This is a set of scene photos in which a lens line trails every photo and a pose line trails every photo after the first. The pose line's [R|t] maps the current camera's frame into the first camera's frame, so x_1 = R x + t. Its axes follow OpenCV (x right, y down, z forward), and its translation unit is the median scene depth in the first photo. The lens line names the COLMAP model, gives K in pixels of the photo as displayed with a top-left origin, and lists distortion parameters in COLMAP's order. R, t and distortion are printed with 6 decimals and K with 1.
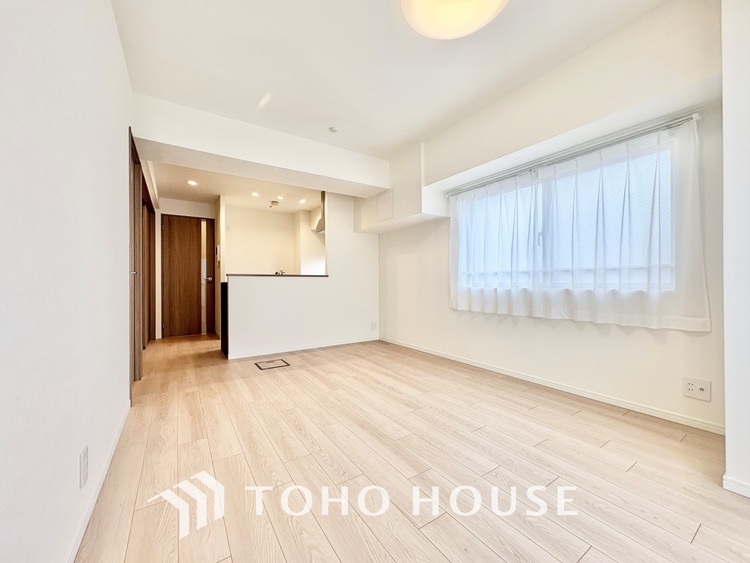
lens RADIAL K [[298.6, 0, 375.0], [0, 298.6, 281.5], [0, 0, 1]] dist [-0.001051, -0.000790]
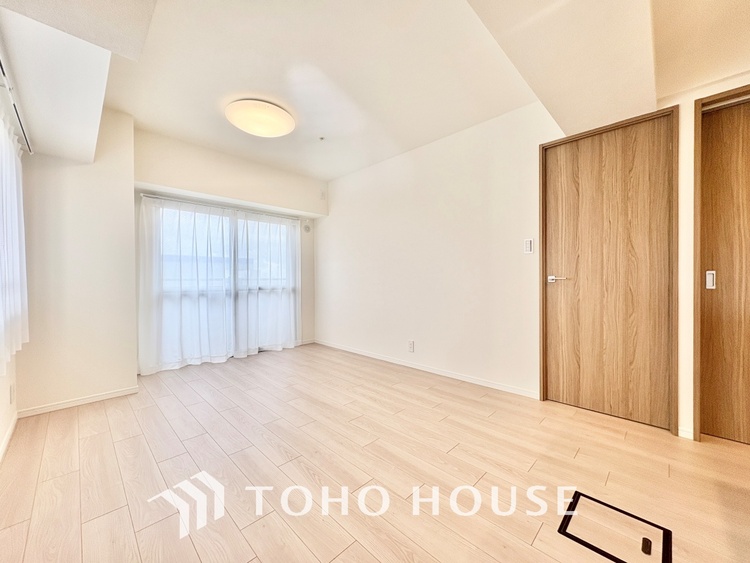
lens RADIAL K [[298.6, 0, 375.0], [0, 298.6, 281.5], [0, 0, 1]] dist [-0.001051, -0.000790]
pose [[-0.978586, 0.012086, -0.205484, 0.000393], [0.010752, 0.999913, 0.007611, -0.028864], [0.205559, 0.005239, -0.978631, 1.709302]]
